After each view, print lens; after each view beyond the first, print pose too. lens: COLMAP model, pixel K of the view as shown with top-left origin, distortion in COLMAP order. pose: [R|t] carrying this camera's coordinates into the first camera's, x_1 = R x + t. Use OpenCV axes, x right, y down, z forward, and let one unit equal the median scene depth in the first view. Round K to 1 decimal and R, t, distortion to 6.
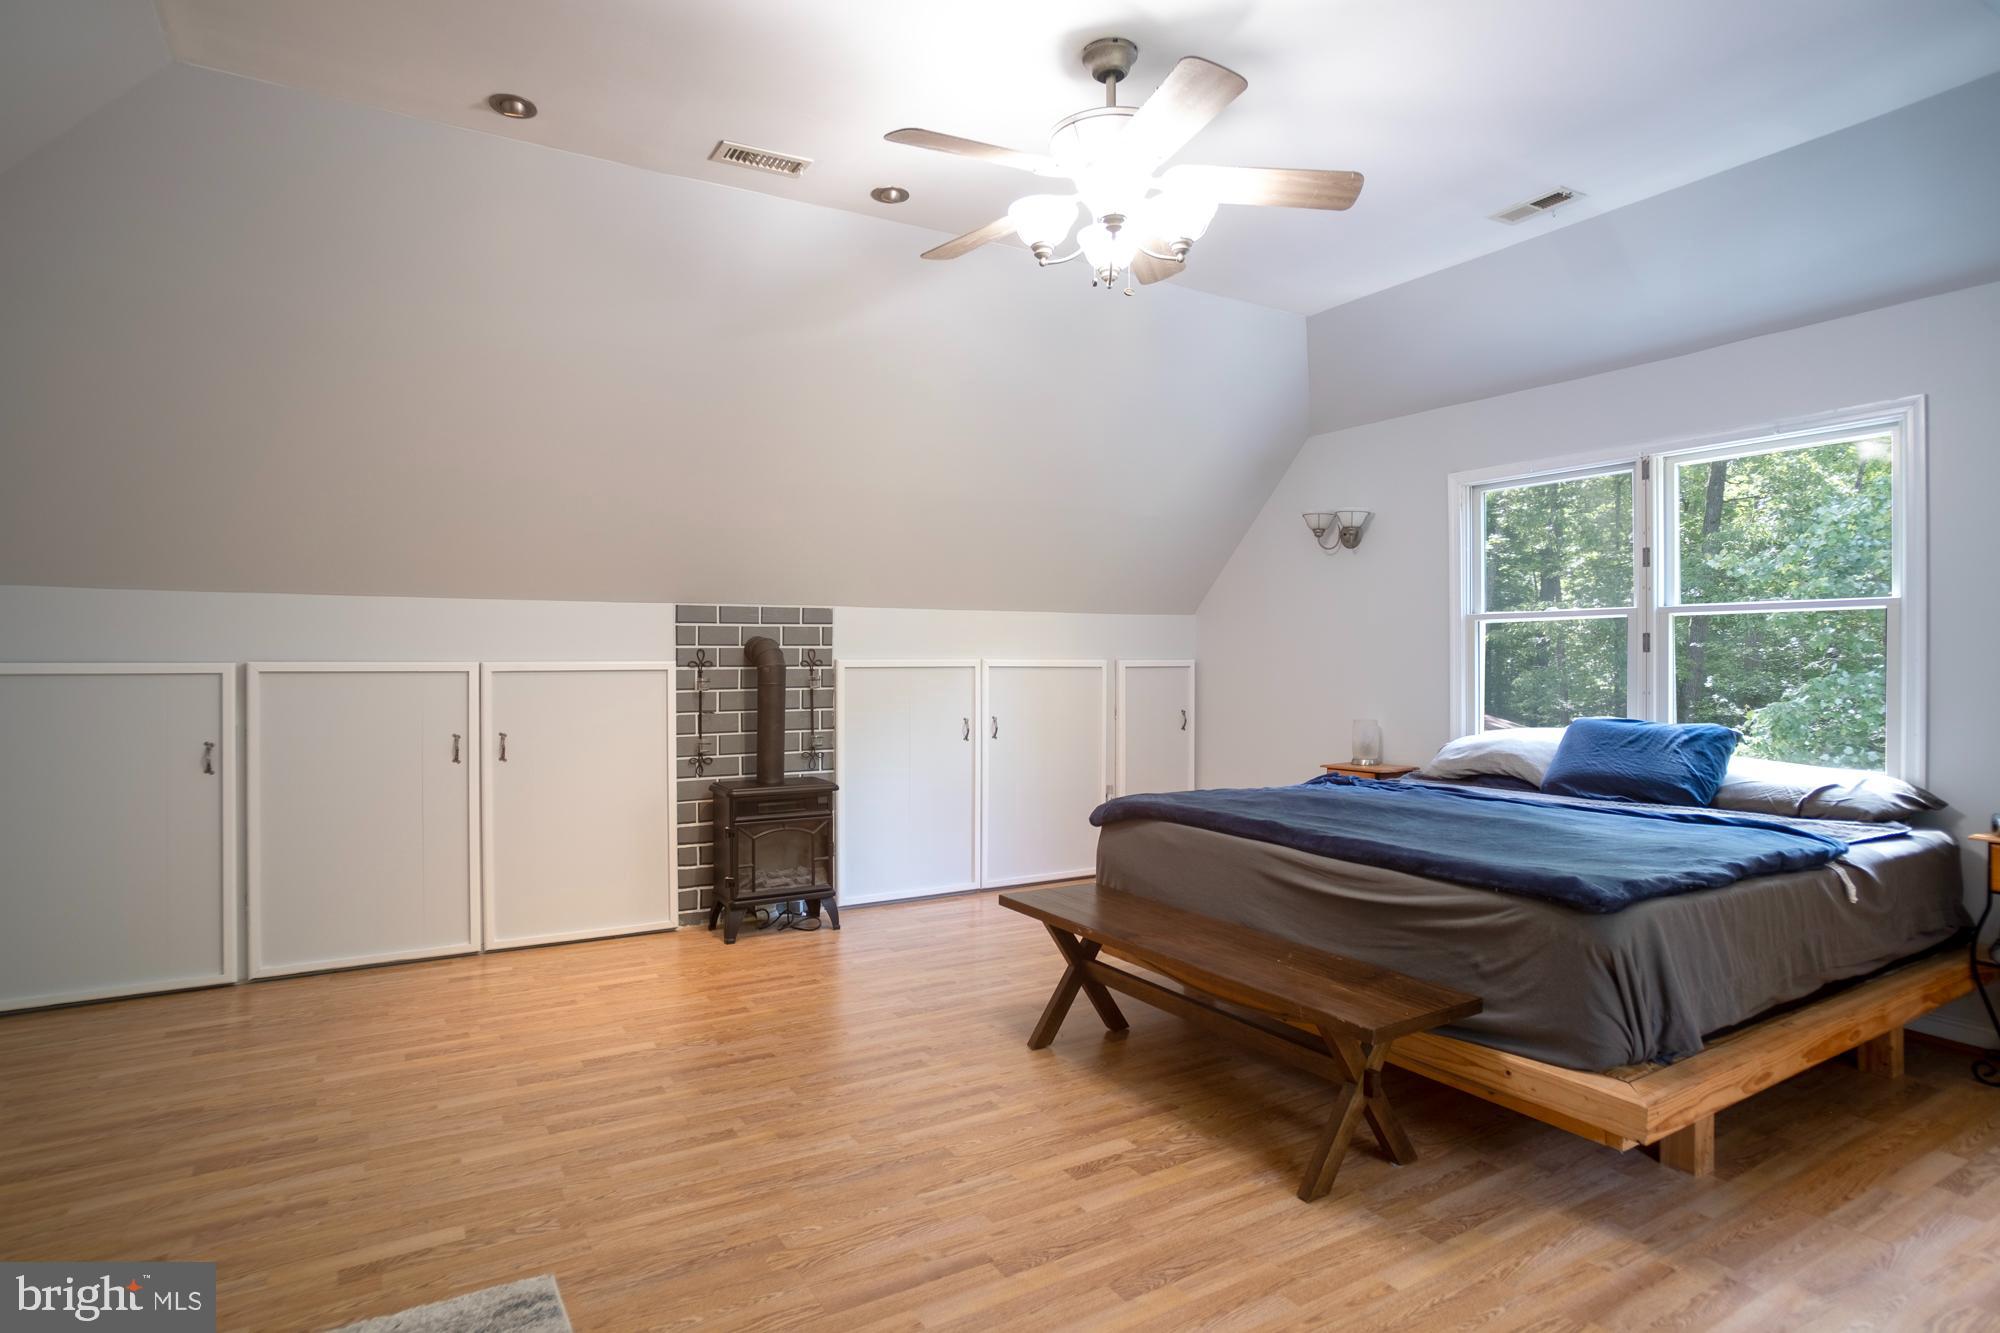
lens RADIAL K [[1081.7, 0, 999.7], [0, 1081.7, 654.4], [0, 0, 1]] dist [-0.046354, -0.000486]
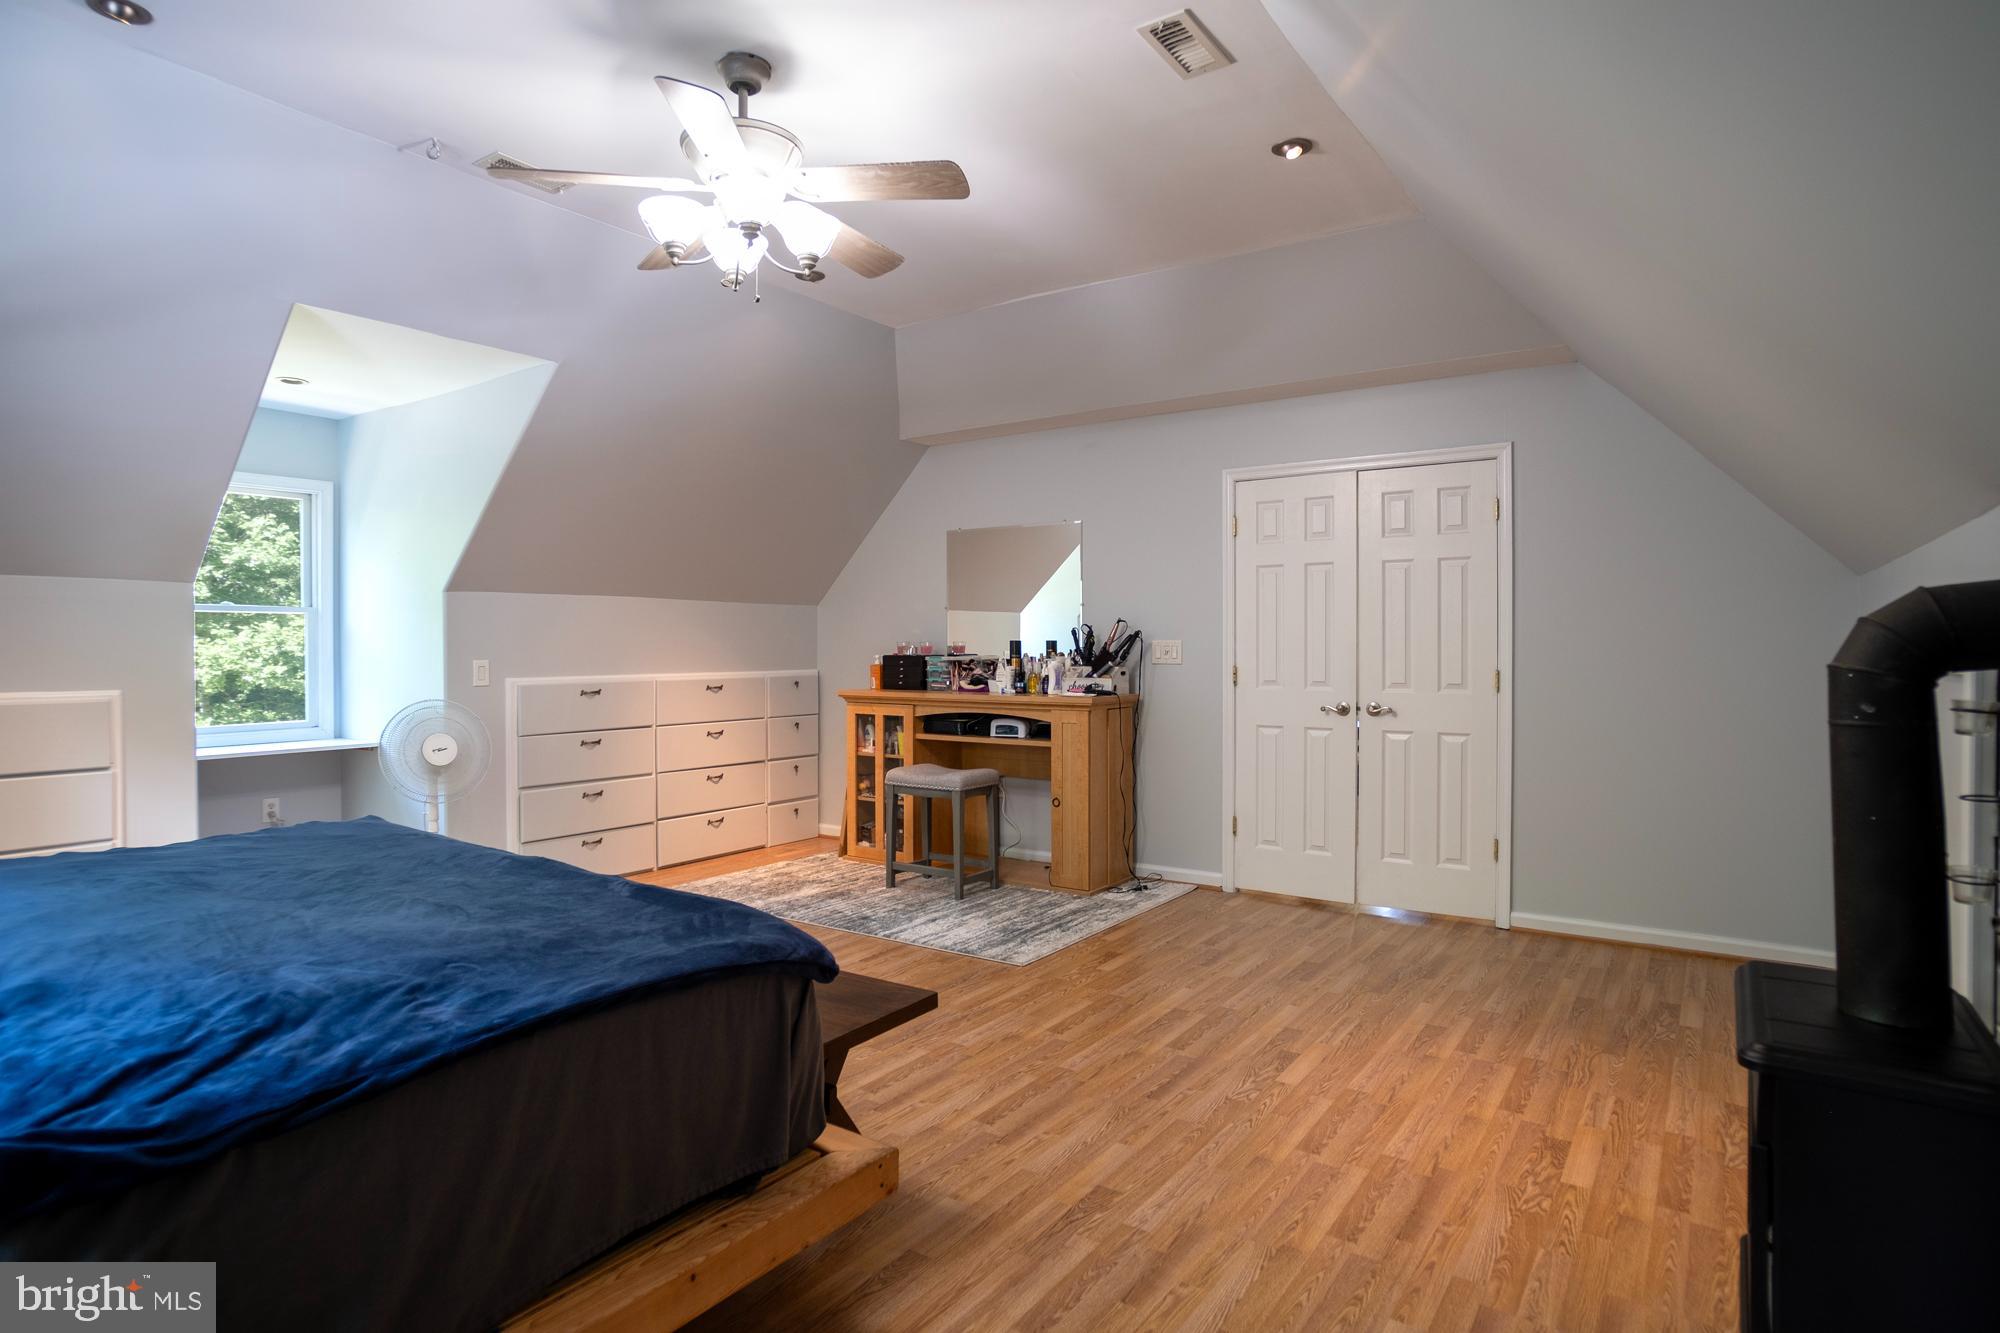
lens RADIAL K [[1081.7, 0, 999.7], [0, 1081.7, 654.4], [0, 0, 1]] dist [-0.046354, -0.000486]
pose [[-0.914847, 0.003805, -0.403783, 0.253187], [-0.000863, 0.999935, 0.011379, 0.001735], [0.403800, 0.010759, -0.914784, 1.746713]]
